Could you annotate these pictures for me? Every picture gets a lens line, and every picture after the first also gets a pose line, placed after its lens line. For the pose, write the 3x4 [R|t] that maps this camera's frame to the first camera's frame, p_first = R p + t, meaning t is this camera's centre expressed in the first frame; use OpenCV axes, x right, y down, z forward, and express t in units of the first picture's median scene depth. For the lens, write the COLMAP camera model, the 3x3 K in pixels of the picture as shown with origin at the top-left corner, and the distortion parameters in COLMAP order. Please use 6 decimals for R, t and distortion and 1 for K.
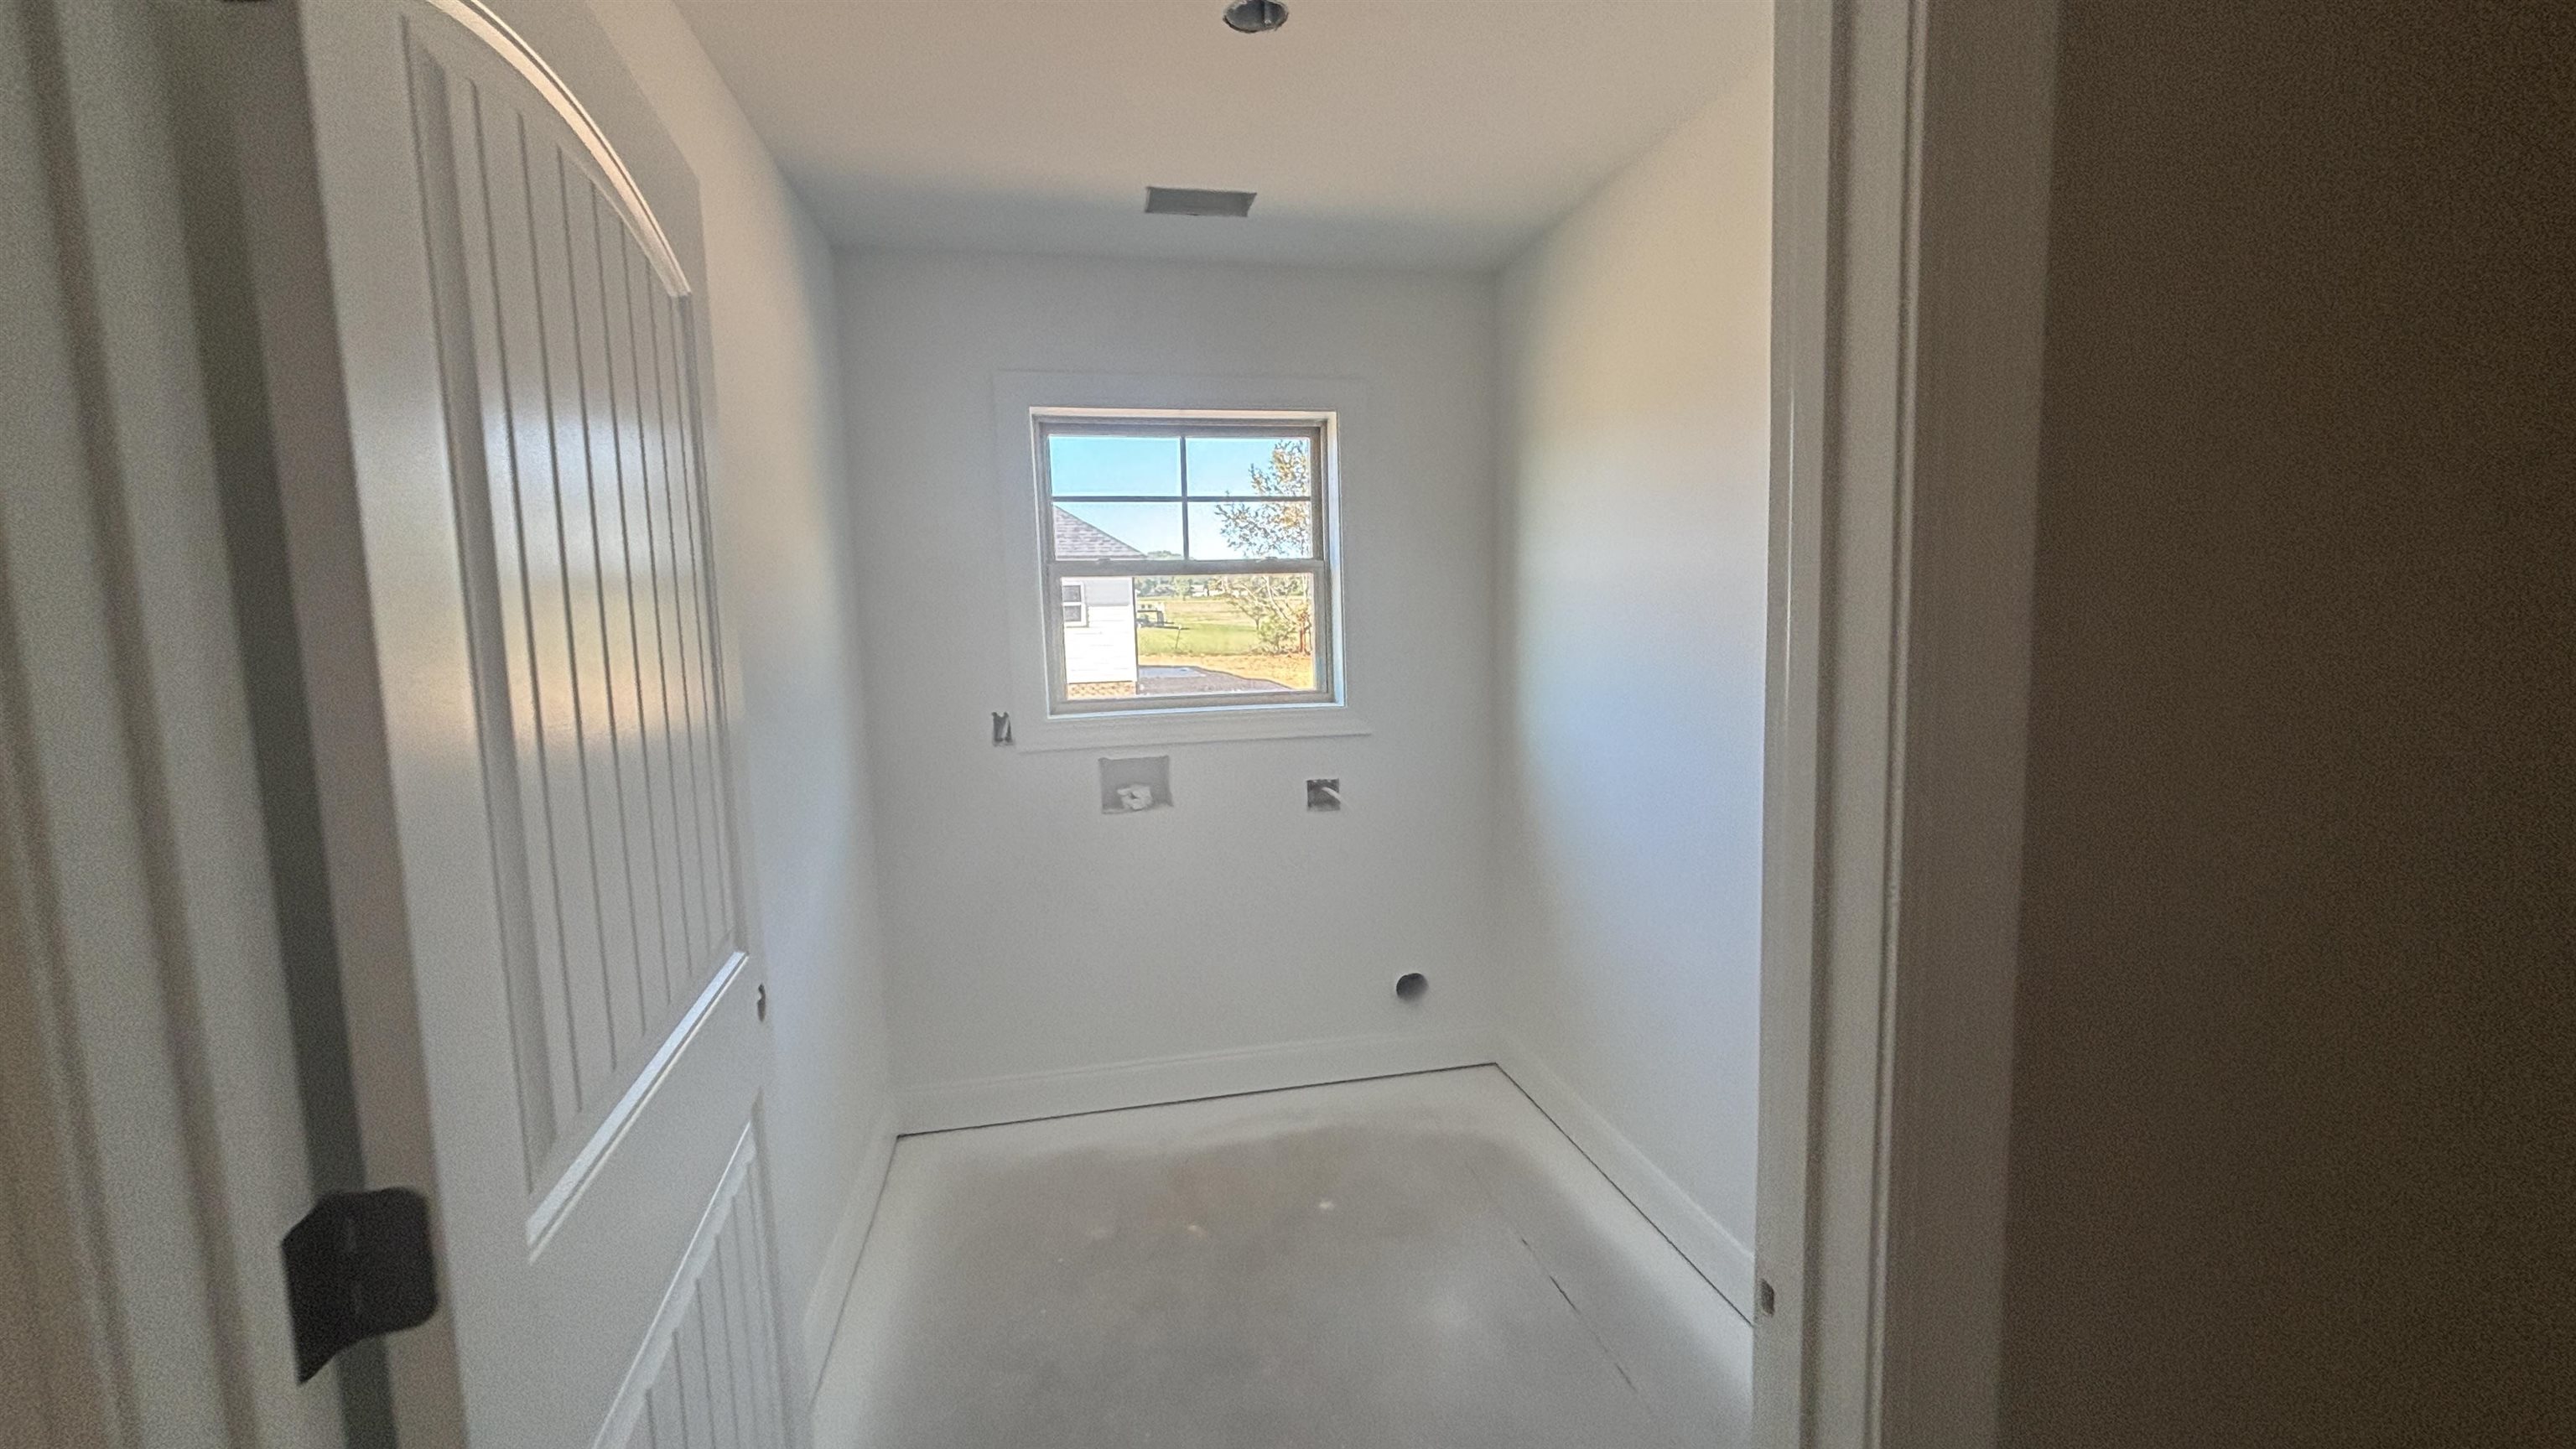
lens RADIAL K [[1048.7, 0, 1298.5], [0, 1048.7, 726.9], [0, 0, 1]] dist [0.001253, 0.001002]
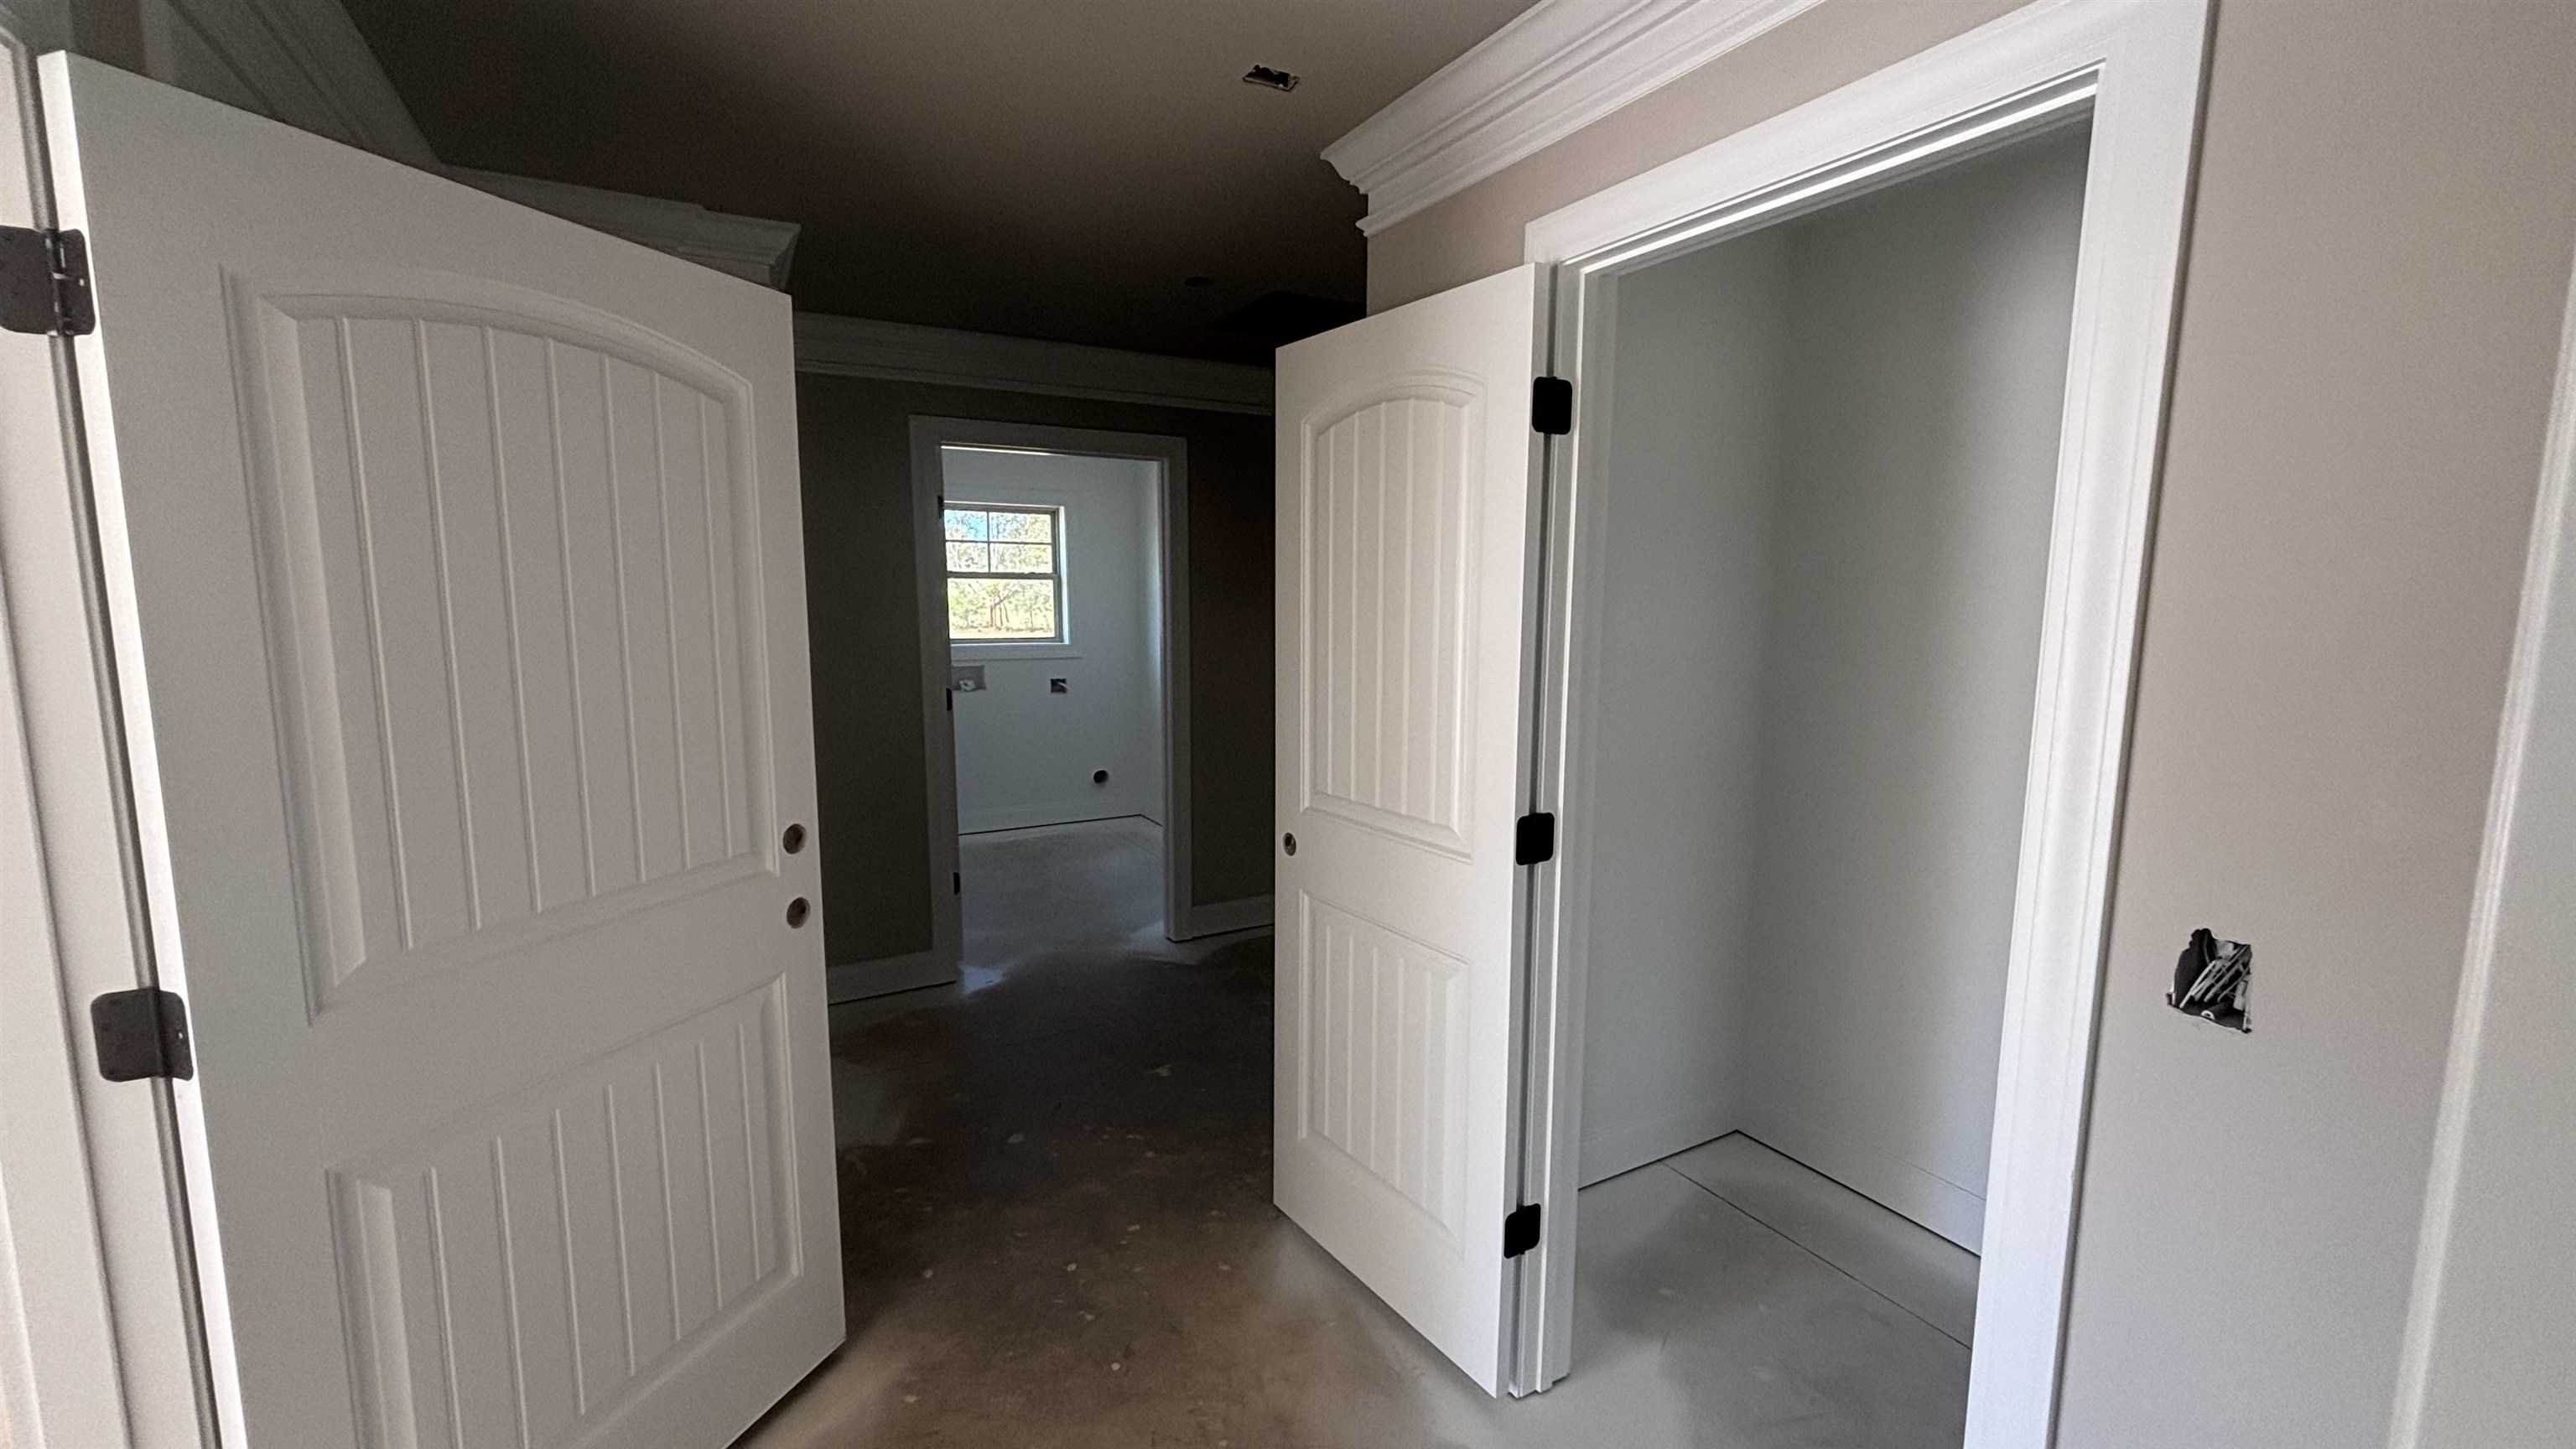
lens RADIAL K [[1048.7, 0, 1295.5], [0, 1048.7, 731.2], [0, 0, 1]] dist [0.001253, 0.001002]
pose [[0.958862, -0.009425, 0.283717, -0.118935], [0.002656, 0.999703, 0.024230, 0.106145], [-0.283861, -0.022480, 0.958602, -1.161965]]
